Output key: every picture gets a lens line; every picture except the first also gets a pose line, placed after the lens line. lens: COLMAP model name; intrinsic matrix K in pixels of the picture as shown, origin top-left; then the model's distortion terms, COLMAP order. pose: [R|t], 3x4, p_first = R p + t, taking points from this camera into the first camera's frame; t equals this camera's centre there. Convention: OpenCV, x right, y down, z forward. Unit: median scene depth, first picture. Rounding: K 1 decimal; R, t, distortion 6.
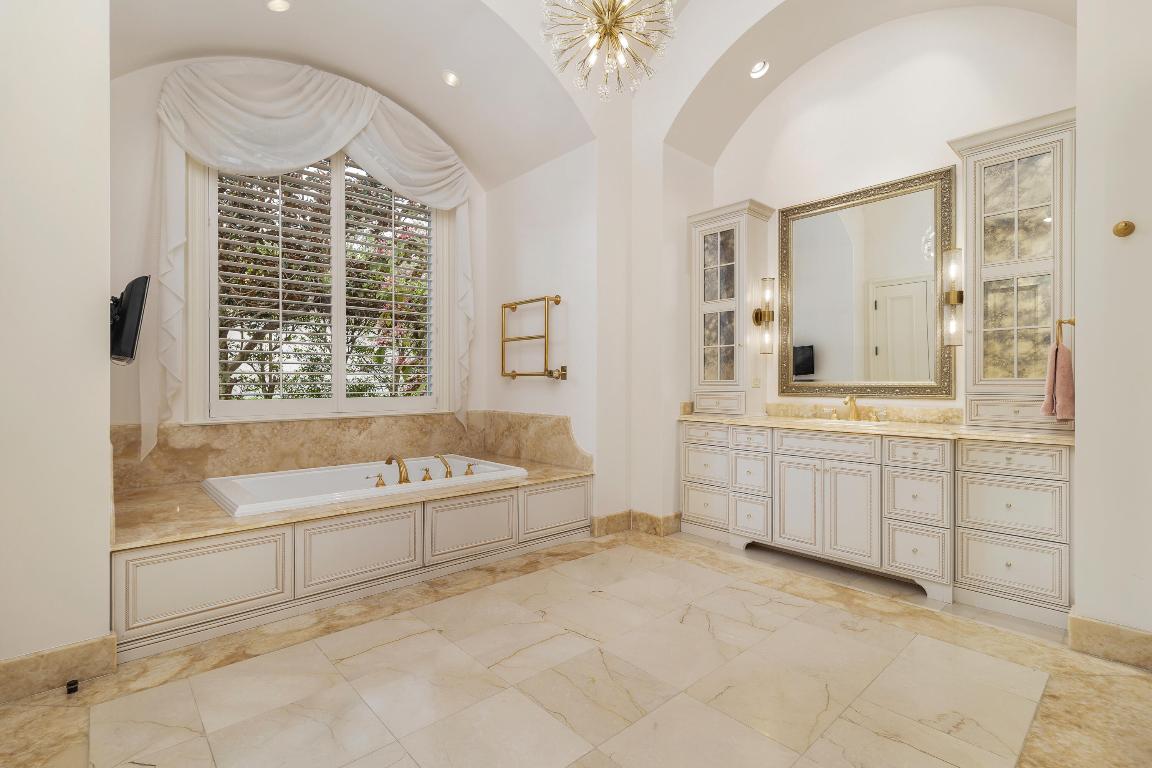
lens RADIAL K [[530.7, 0, 576.0], [0, 530.7, 383.8], [0, 0, 1]] dist [0.003534, 0.000255]
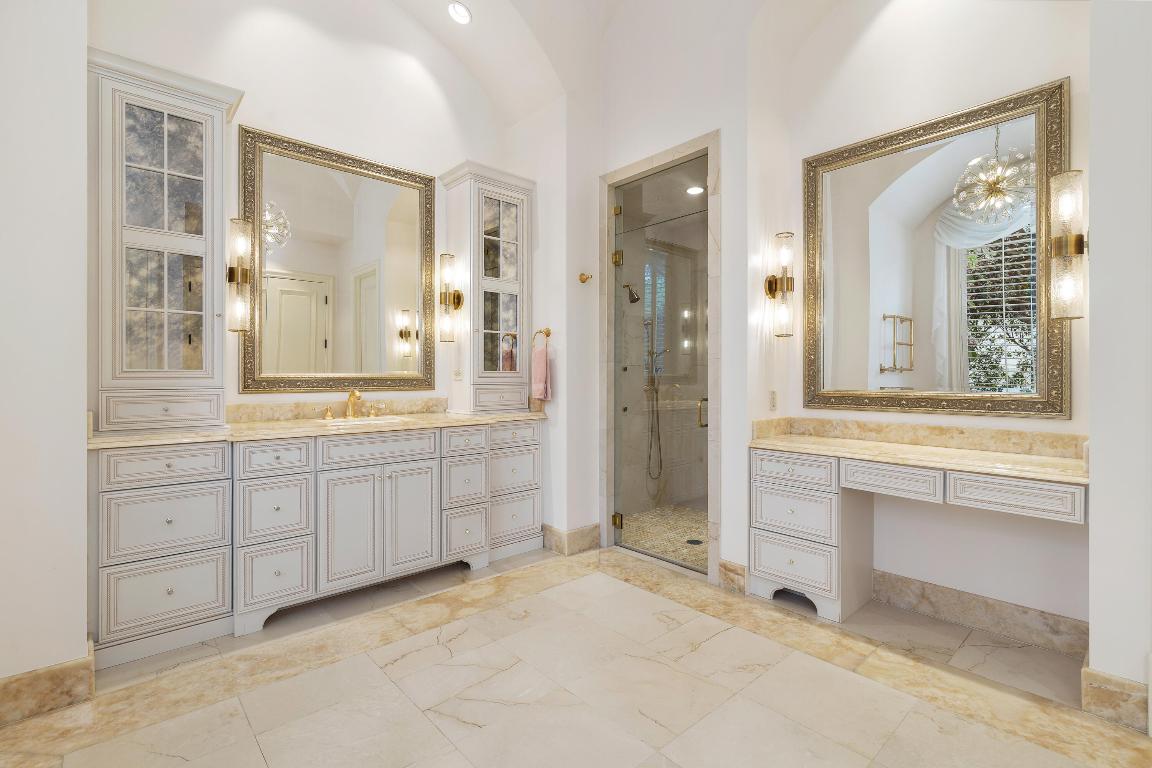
lens RADIAL K [[528.1, 0, 575.4], [0, 528.1, 376.5], [0, 0, 1]] dist [-0.002772, -0.000252]
pose [[0.006154, -0.002206, 0.999979, -0.354978], [0.002202, 0.999995, 0.002193, 0.000052], [-0.999979, 0.002188, 0.006159, 0.651950]]
